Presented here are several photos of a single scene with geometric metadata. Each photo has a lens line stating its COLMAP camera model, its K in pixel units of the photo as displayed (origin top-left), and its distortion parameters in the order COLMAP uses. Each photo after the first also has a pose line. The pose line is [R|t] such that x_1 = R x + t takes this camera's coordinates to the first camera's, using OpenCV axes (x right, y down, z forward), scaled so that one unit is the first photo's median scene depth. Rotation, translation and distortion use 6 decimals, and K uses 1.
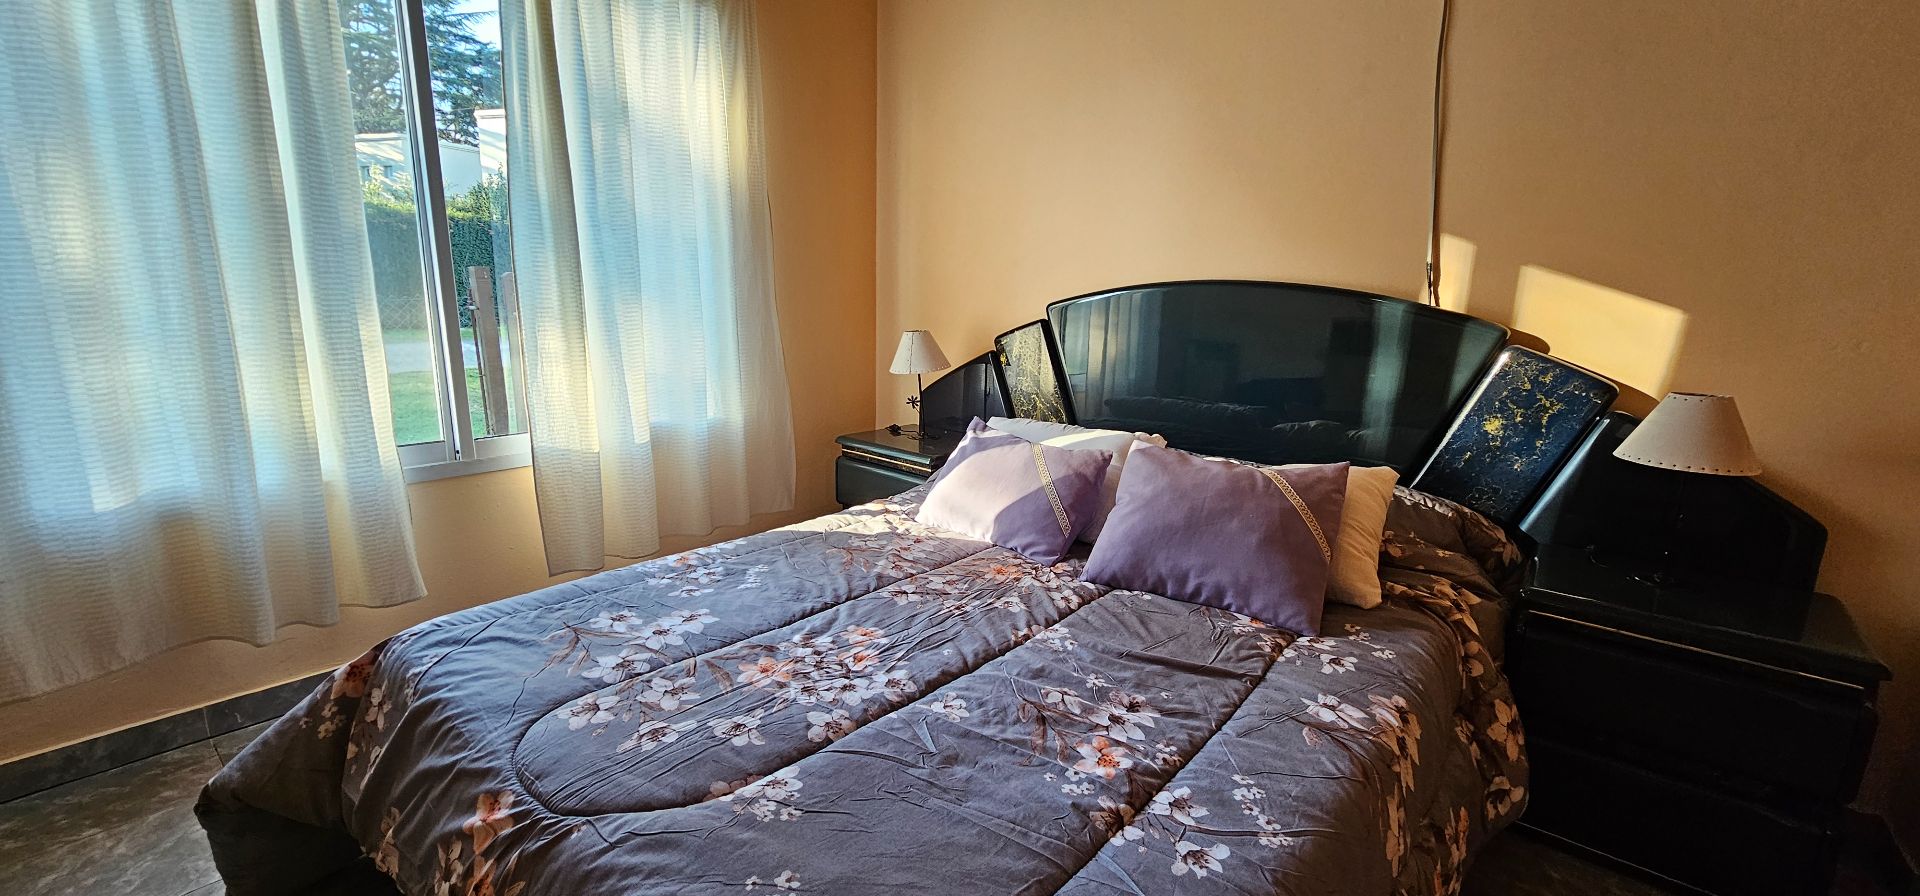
lens RADIAL K [[780.0, 0, 963.6], [0, 780.0, 445.8], [0, 0, 1]] dist [0.001670, -0.000997]
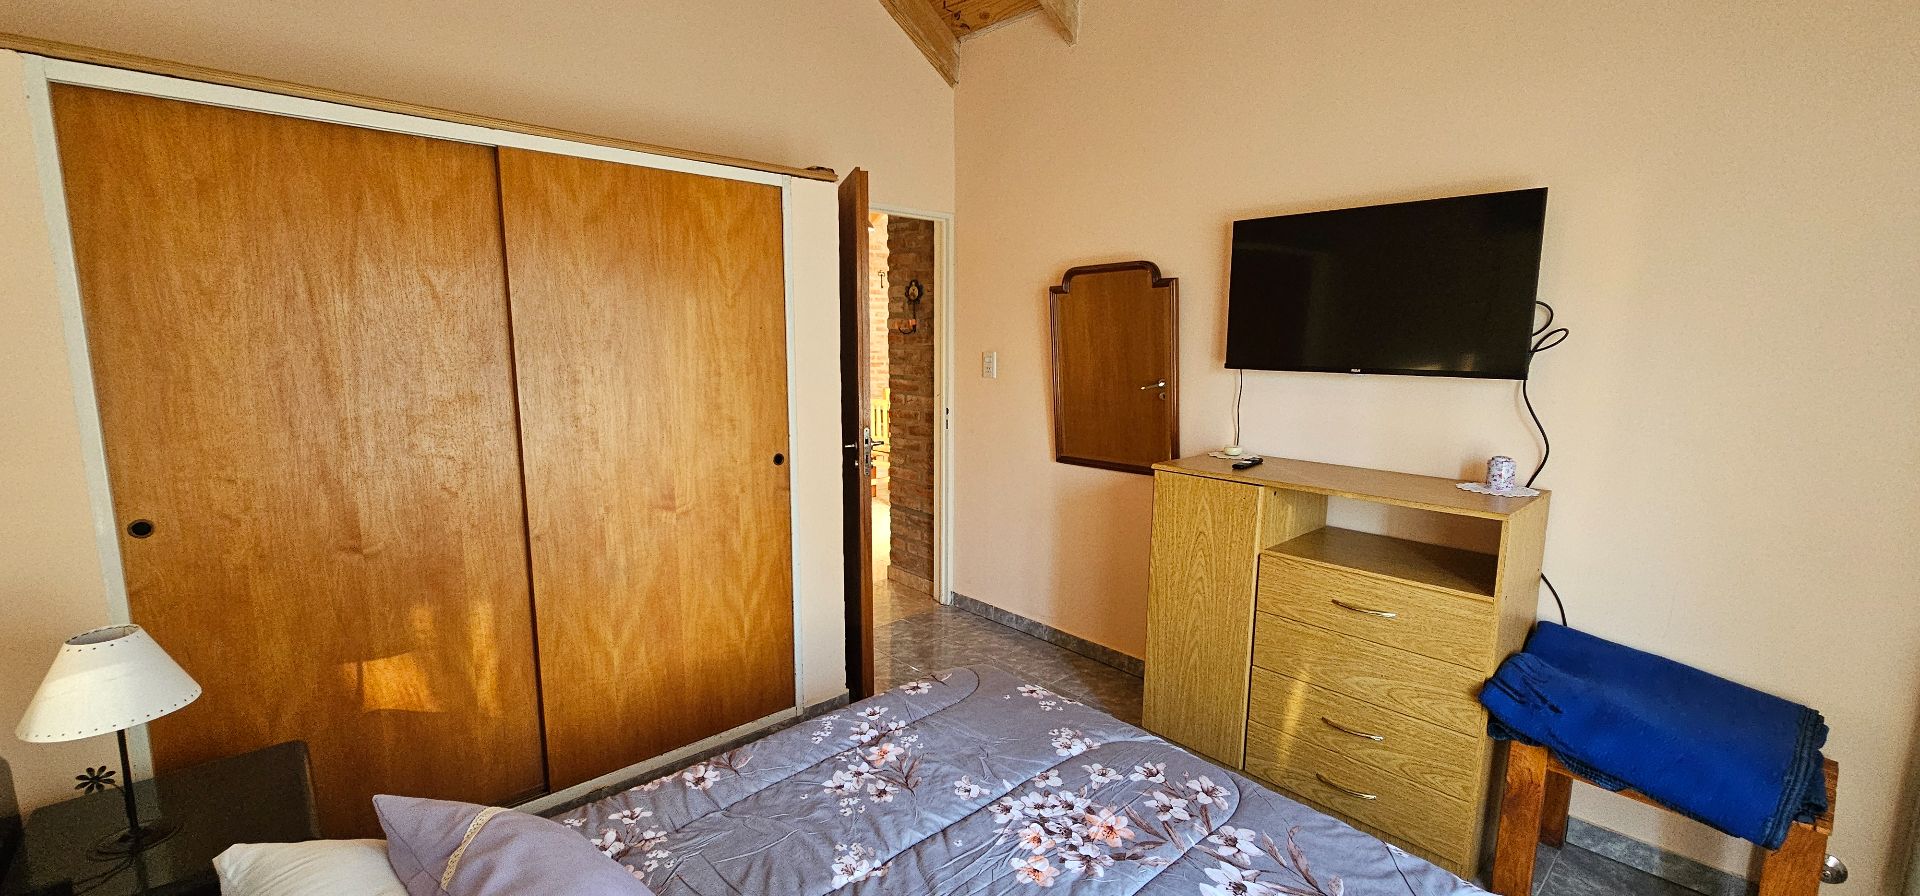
lens RADIAL K [[780.0, 0, 959.7], [0, 780.0, 449.1], [0, 0, 1]] dist [0.001670, -0.000997]
pose [[-0.990616, -0.047117, 0.128294, -0.153800], [0.000448, 0.937572, 0.347790, -0.725843], [-0.136671, 0.344584, -0.928753, 2.034634]]
